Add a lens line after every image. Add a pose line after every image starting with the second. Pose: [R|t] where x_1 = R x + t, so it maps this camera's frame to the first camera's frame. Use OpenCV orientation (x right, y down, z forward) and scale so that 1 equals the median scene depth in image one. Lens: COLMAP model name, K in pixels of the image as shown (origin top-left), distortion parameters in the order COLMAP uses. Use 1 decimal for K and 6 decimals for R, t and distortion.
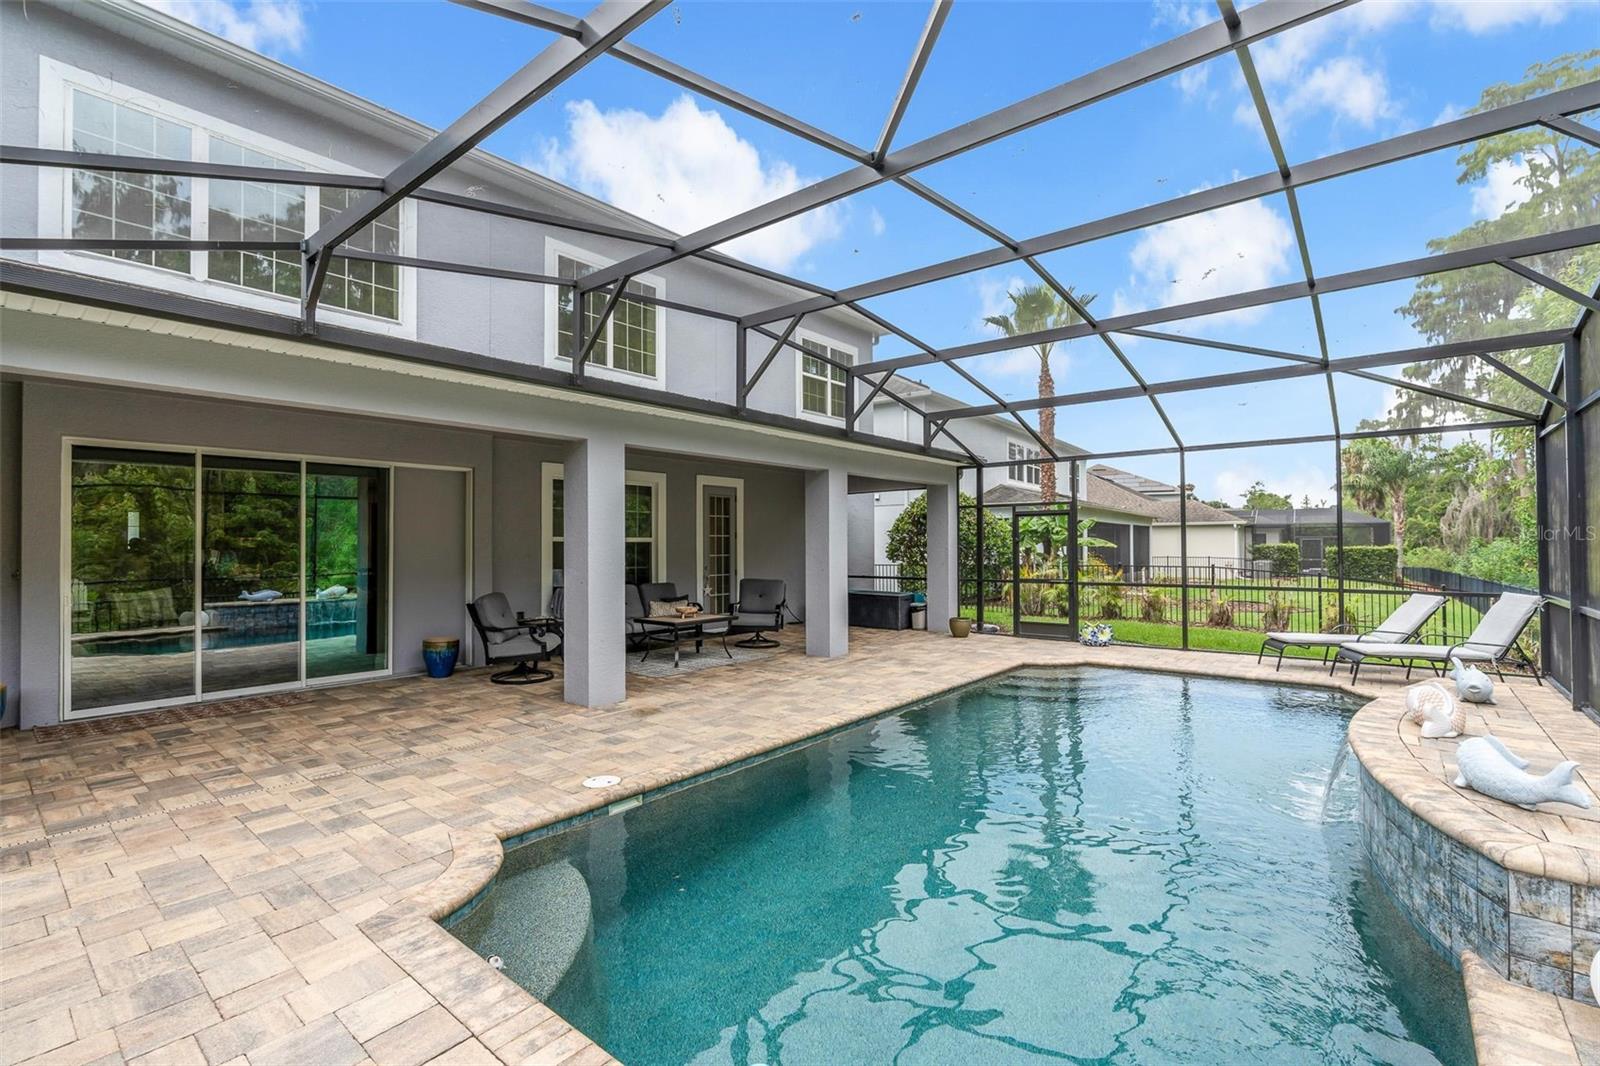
lens RADIAL K [[704.0, 0, 800.0], [0, 704.0, 533.0], [0, 0, 1]] dist [-0.001177, 0.000330]
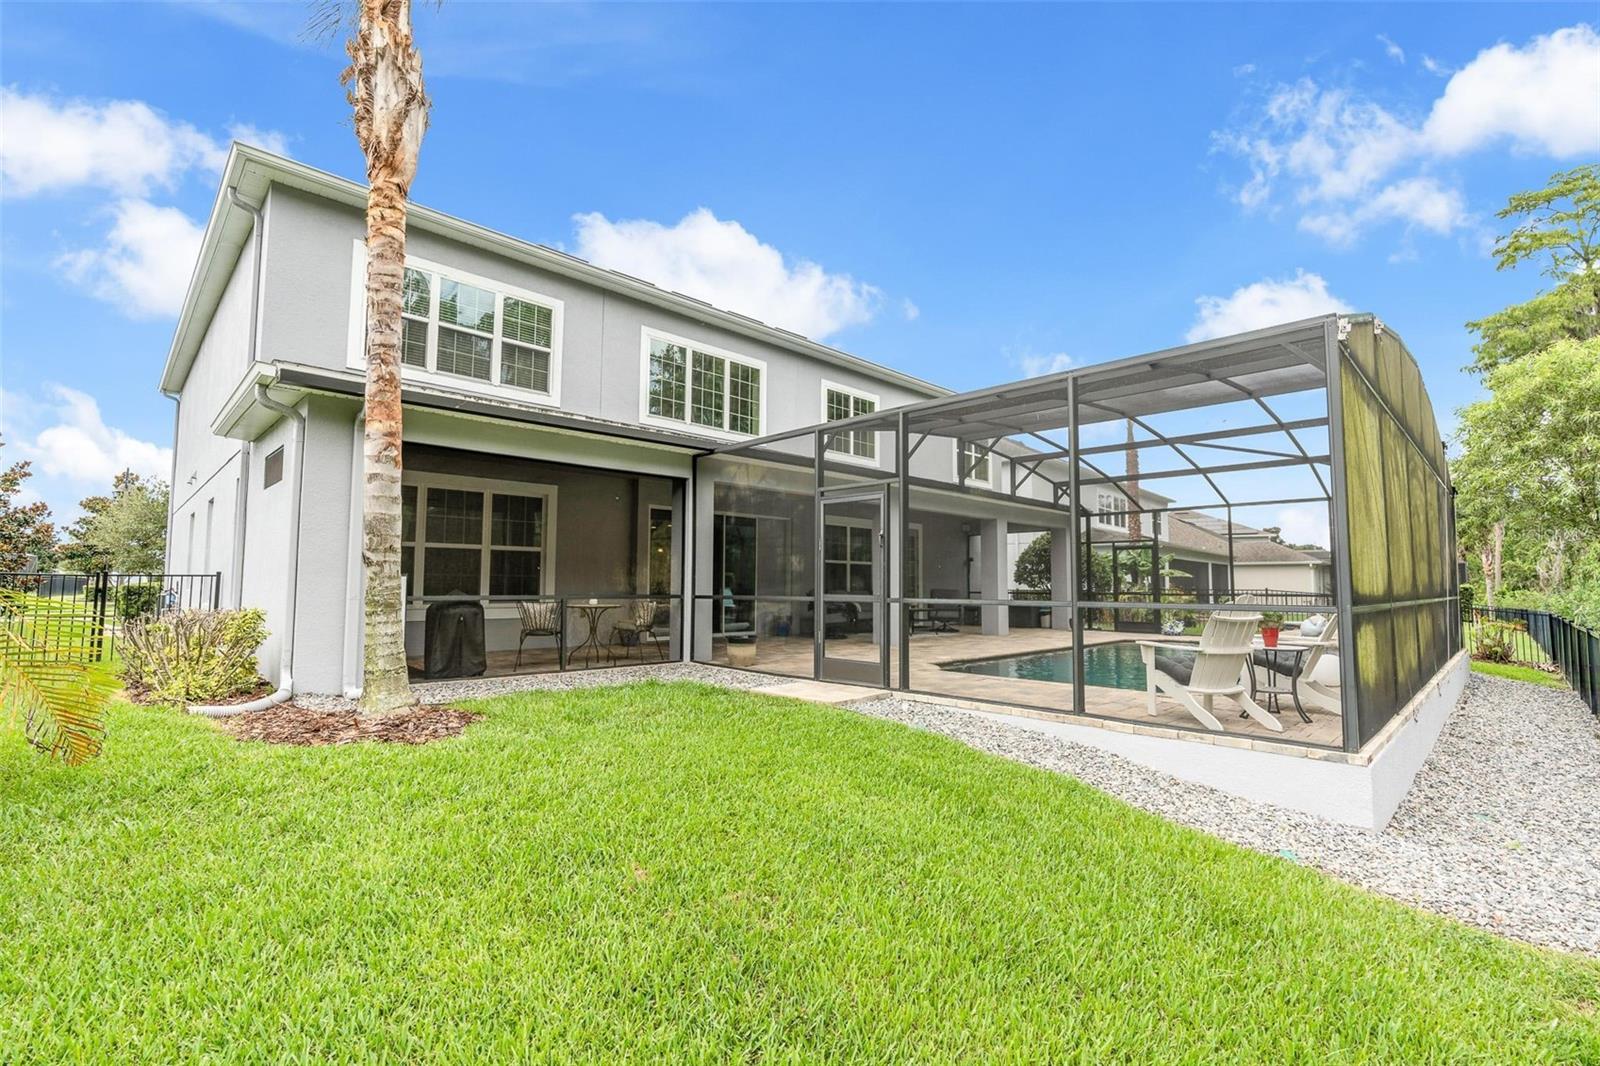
lens RADIAL K [[704.0, 0, 800.0], [0, 704.0, 533.0], [0, 0, 1]] dist [-0.001177, 0.000330]
pose [[0.995063, 0.003071, -0.099196, -0.163375], [-0.008919, 0.998244, -0.058564, 0.026909], [0.098842, 0.059160, 0.993343, -0.427350]]
